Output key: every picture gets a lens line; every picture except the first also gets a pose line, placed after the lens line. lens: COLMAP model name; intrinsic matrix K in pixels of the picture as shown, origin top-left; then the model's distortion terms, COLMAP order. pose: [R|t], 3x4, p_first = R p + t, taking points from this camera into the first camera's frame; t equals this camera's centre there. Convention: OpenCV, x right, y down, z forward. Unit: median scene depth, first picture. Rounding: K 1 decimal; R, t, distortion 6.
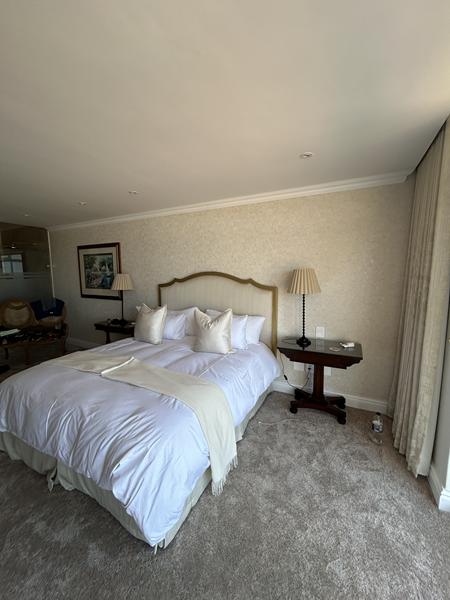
lens RADIAL K [[241.6, 0, 225.0], [0, 241.6, 300.0], [0, 0, 1]] dist [0.001696, 0.000084]
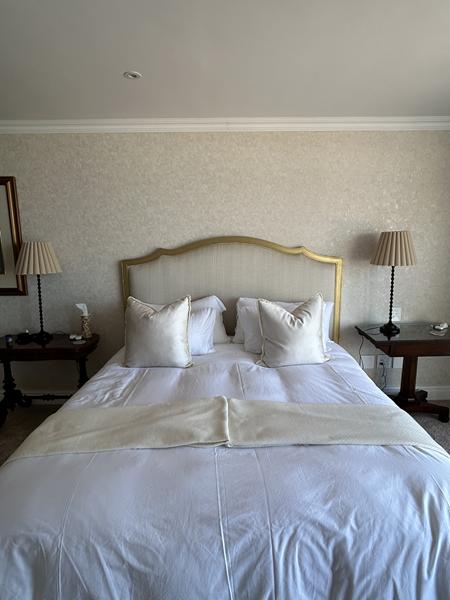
lens RADIAL K [[339.6, 0, 225.0], [0, 339.6, 300.0], [0, 0, 1]] dist [-0.001140, 0.000840]
pose [[0.888802, -0.084494, 0.450434, -0.536875], [0.058334, 0.995721, 0.071676, -0.022202], [-0.454563, -0.037430, 0.889928, 0.263806]]
